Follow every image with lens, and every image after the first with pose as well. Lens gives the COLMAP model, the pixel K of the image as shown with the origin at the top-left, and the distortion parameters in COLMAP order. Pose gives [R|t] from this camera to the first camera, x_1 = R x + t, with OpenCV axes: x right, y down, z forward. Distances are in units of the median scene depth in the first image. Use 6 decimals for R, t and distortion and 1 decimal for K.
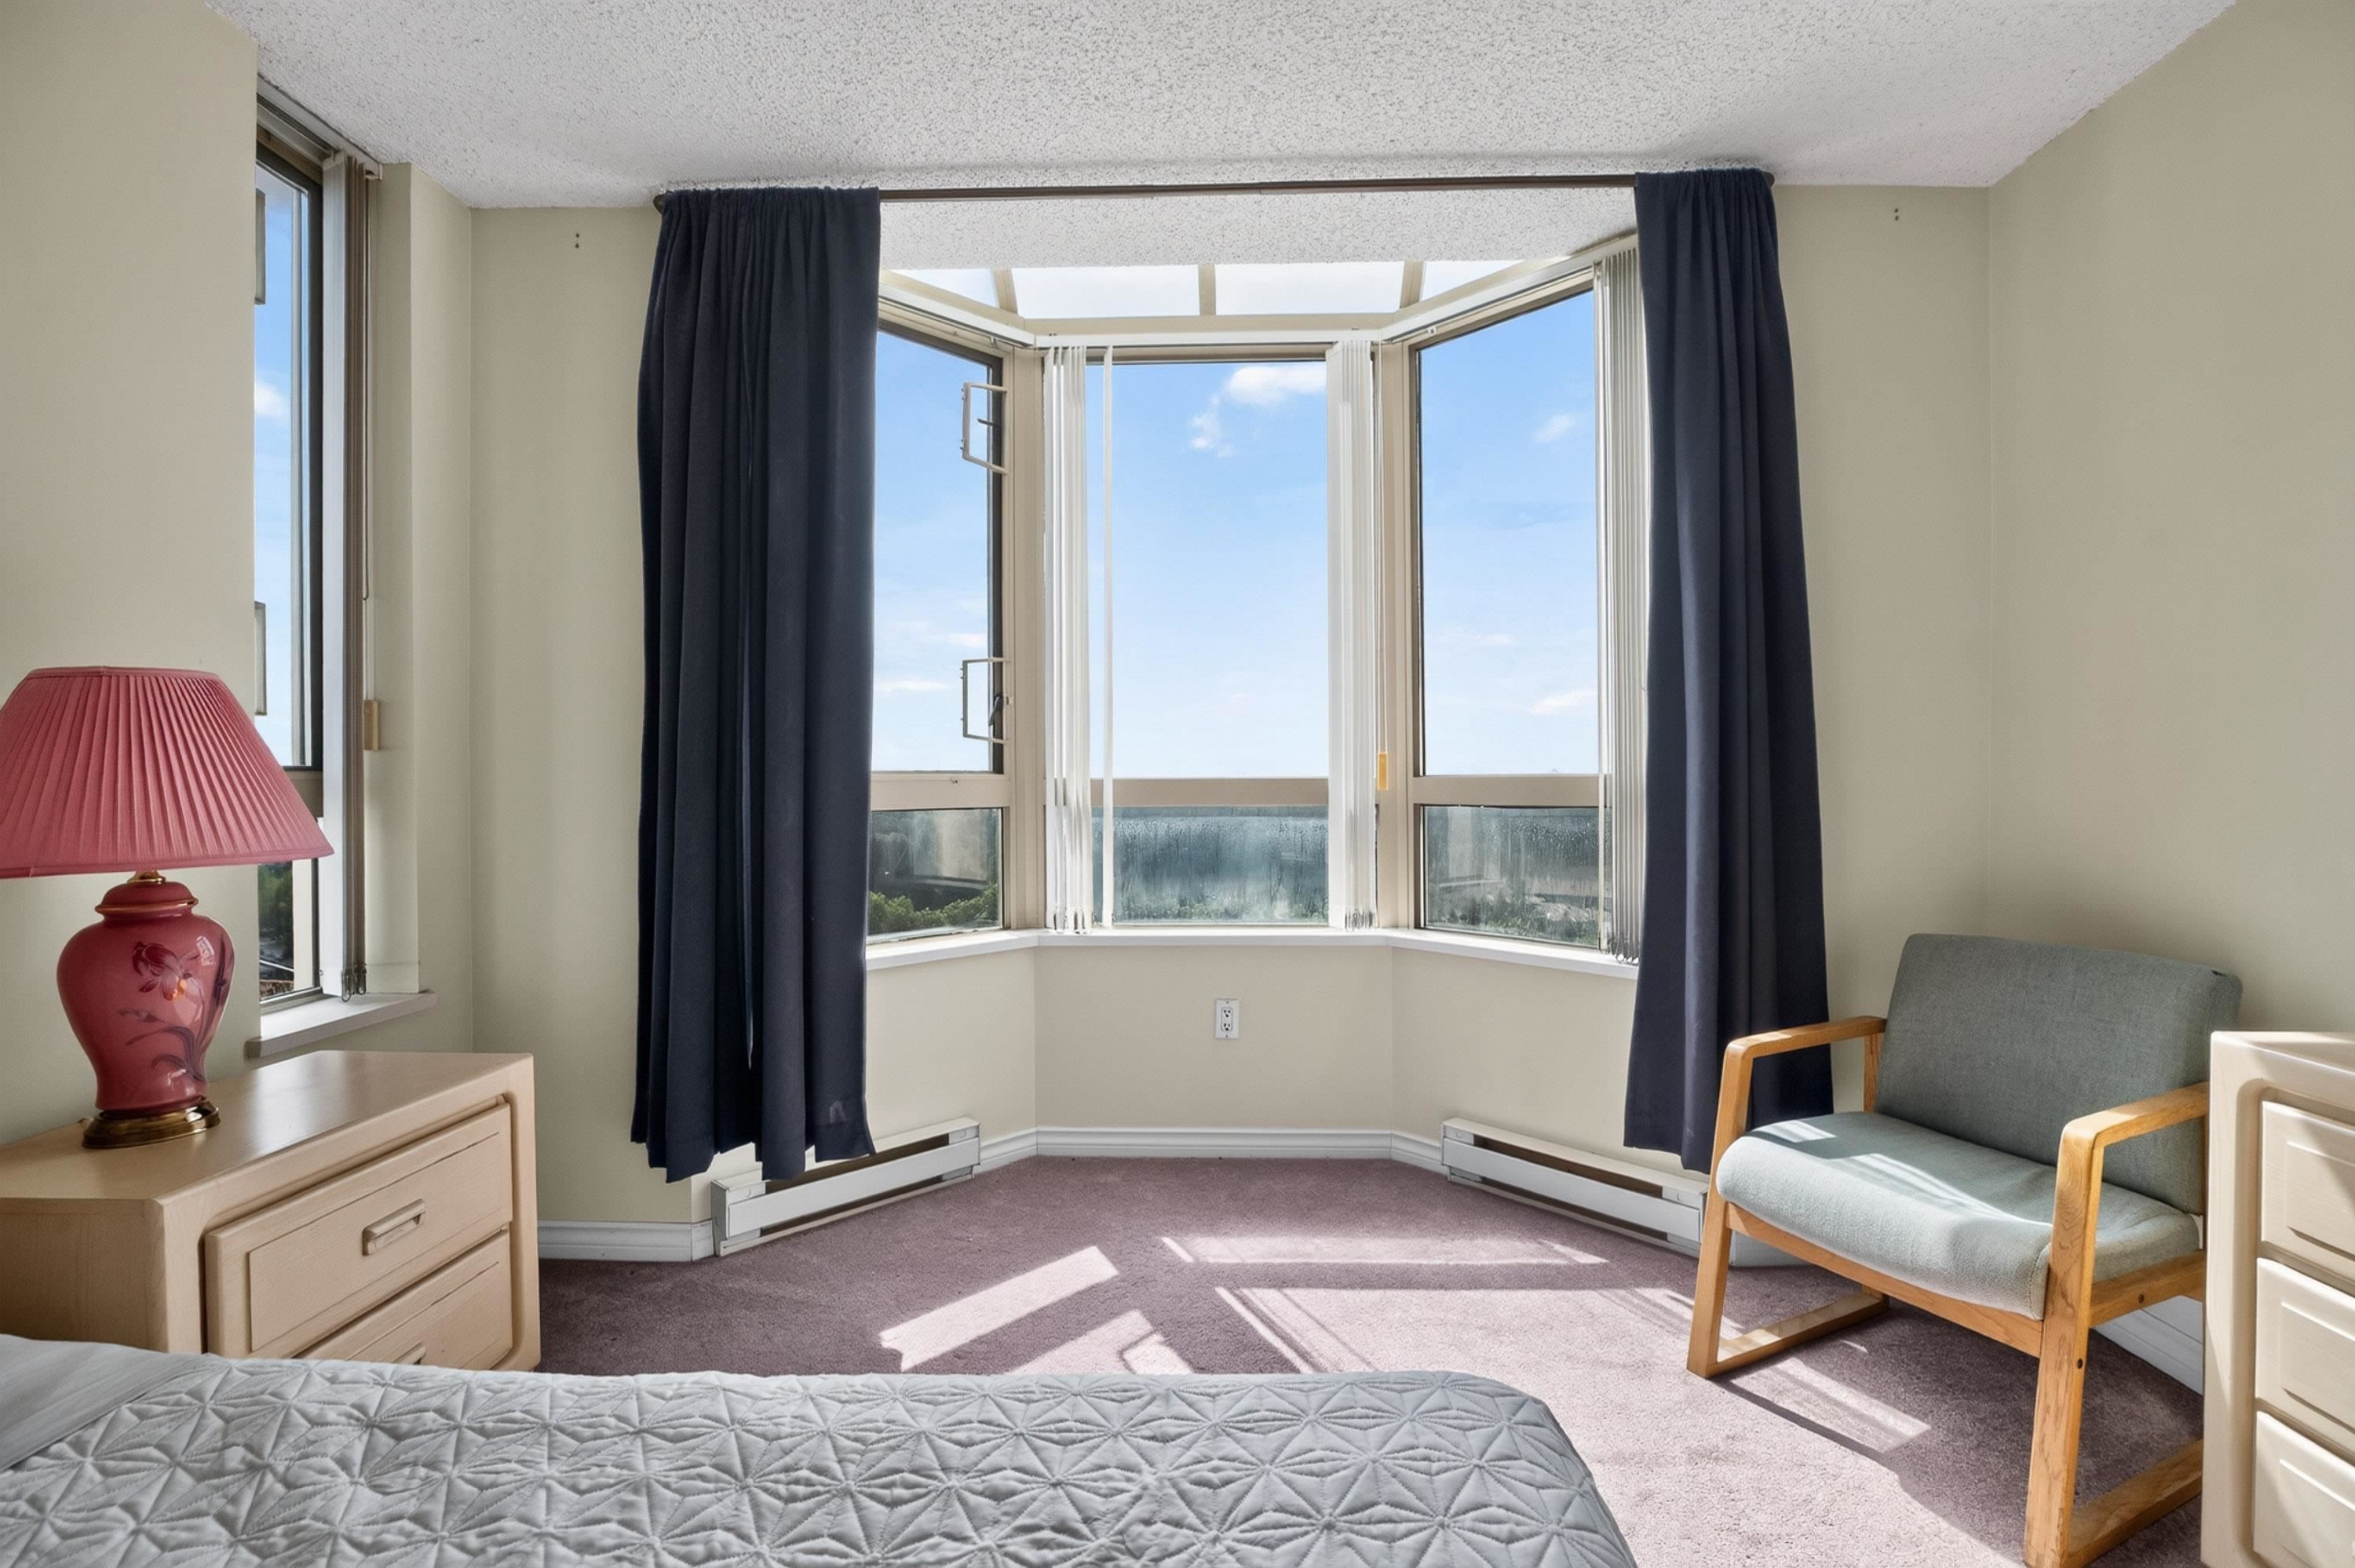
lens RADIAL K [[1094.7, 0, 1189.3], [0, 1094.7, 778.5], [0, 0, 1]] dist [-0.016331, 0.000725]
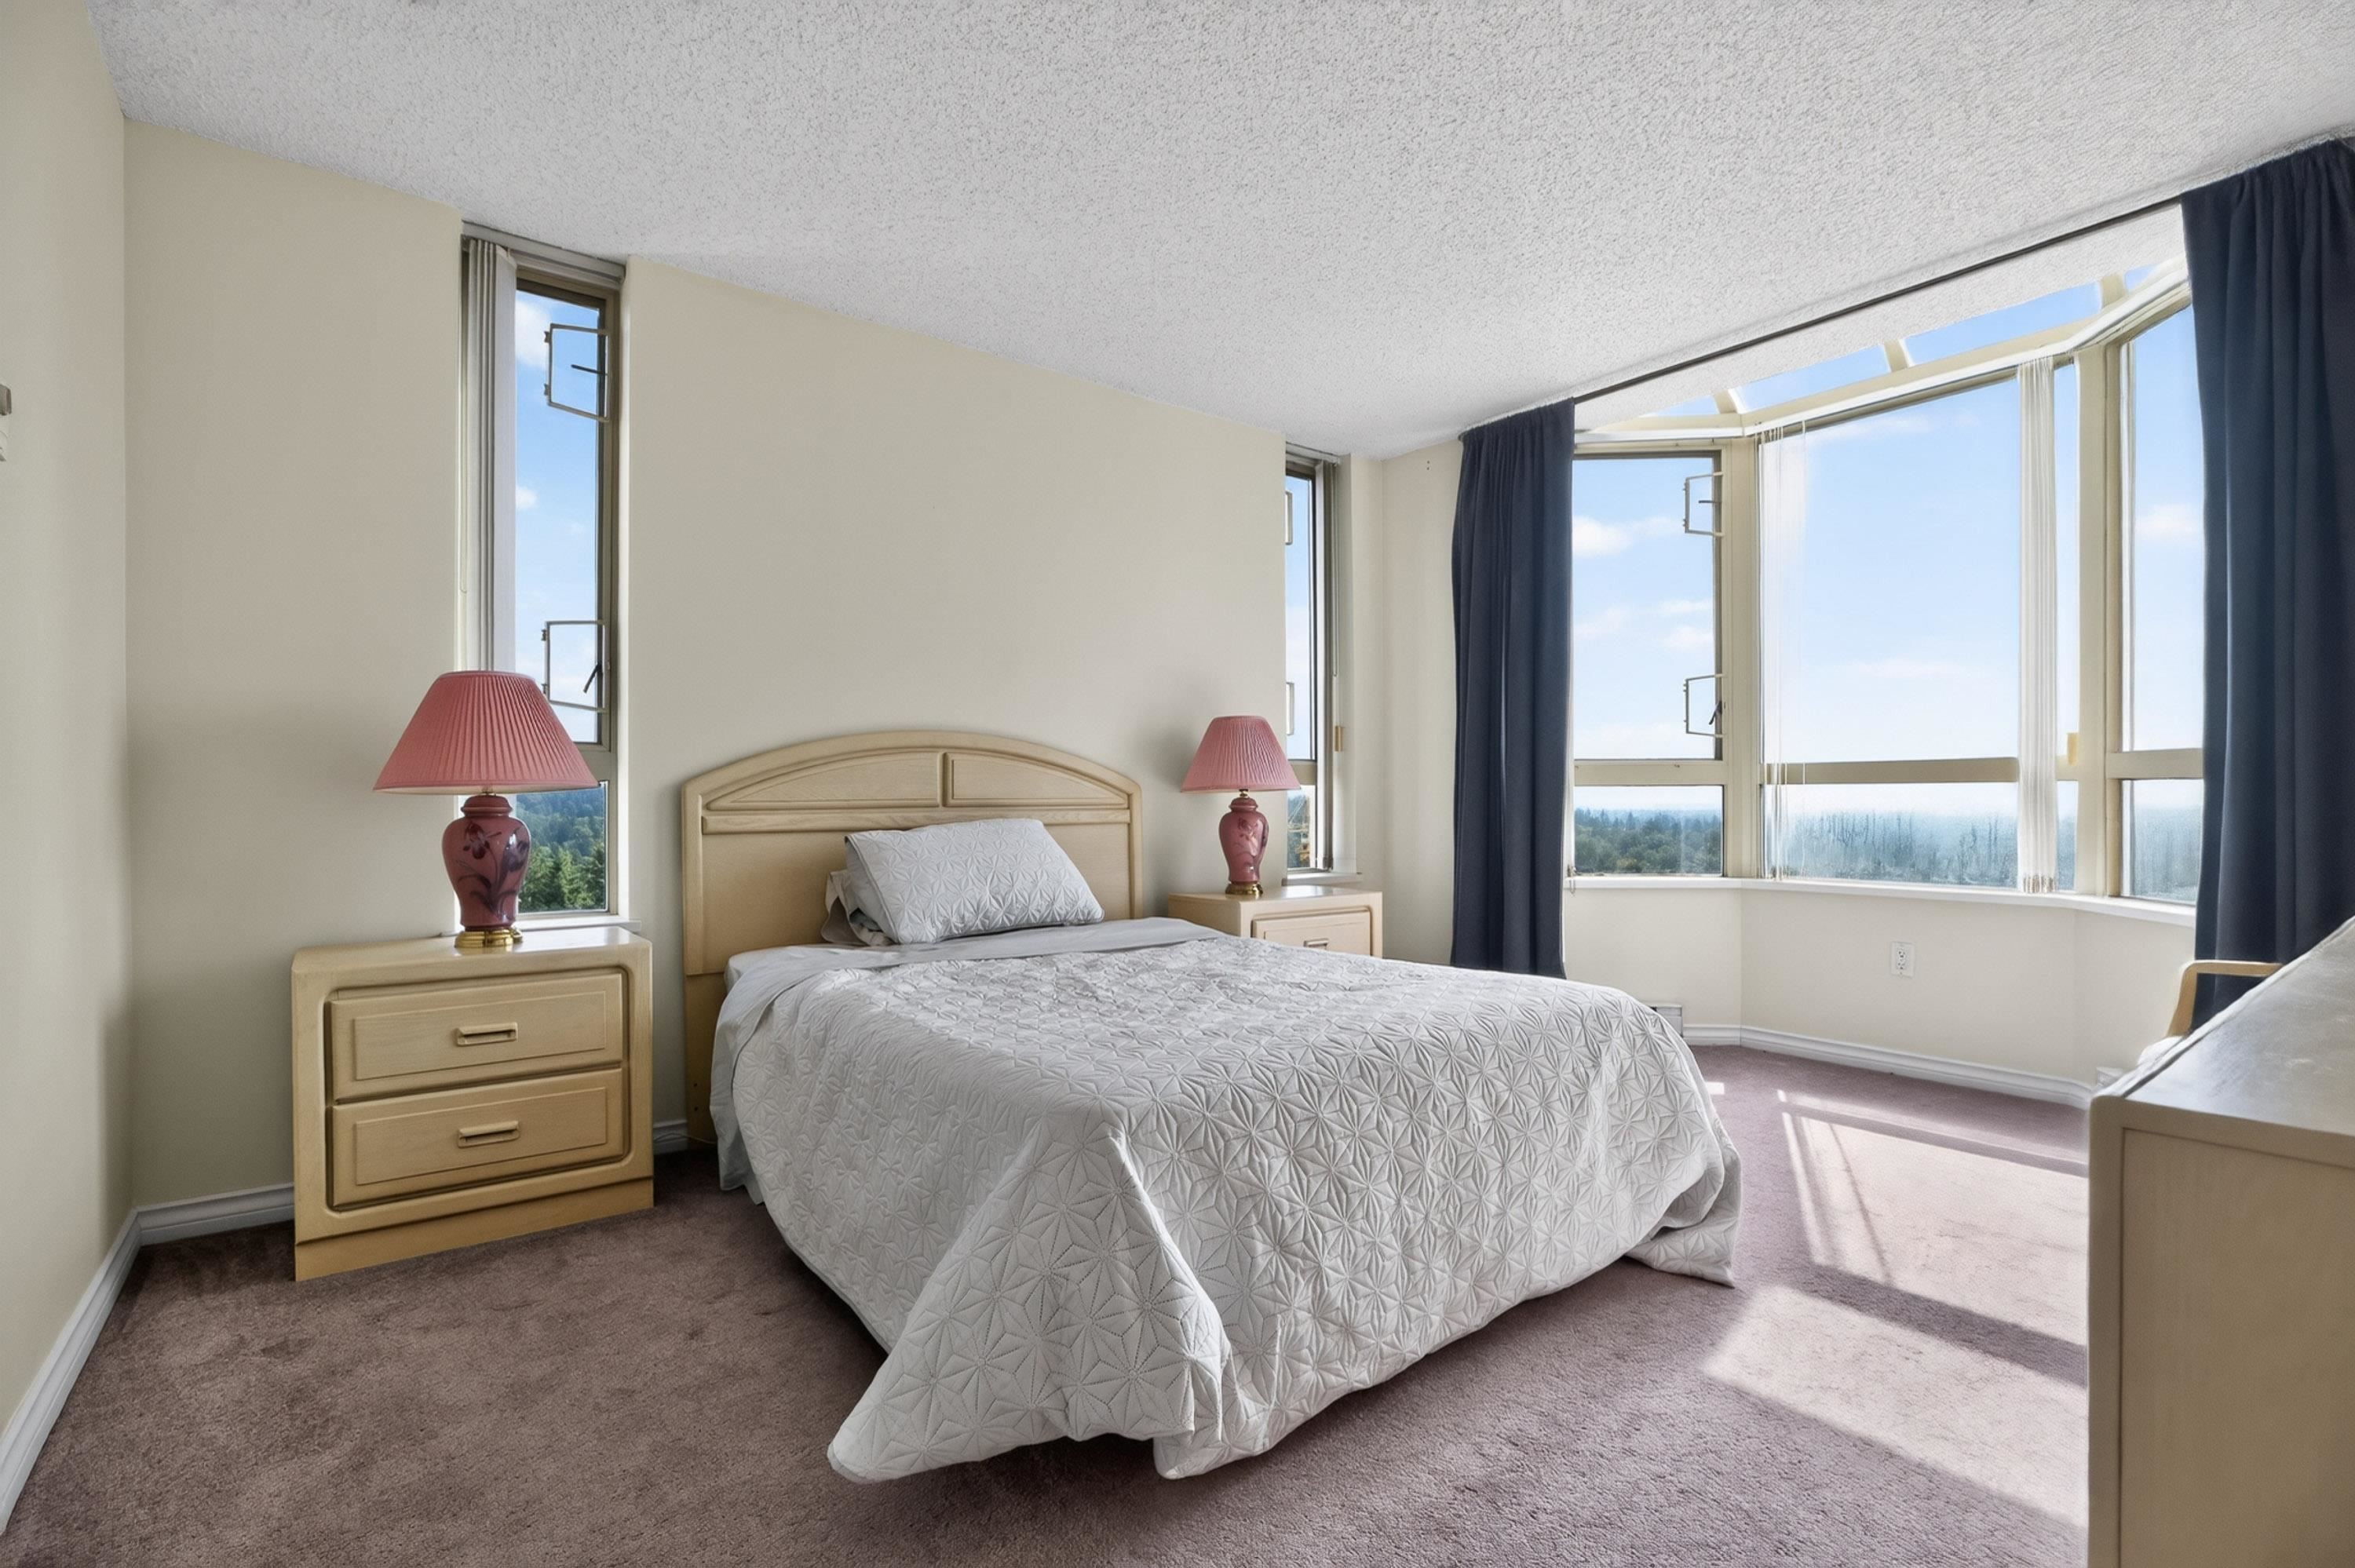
lens RADIAL K [[1094.7, 0, 1189.3], [0, 1094.7, 778.5], [0, 0, 1]] dist [-0.016331, 0.000725]
pose [[0.643902, -0.013006, -0.764997, 0.590389], [-0.003644, 0.999792, -0.020065, 0.064408], [0.765099, 0.015708, 0.643721, -0.486420]]
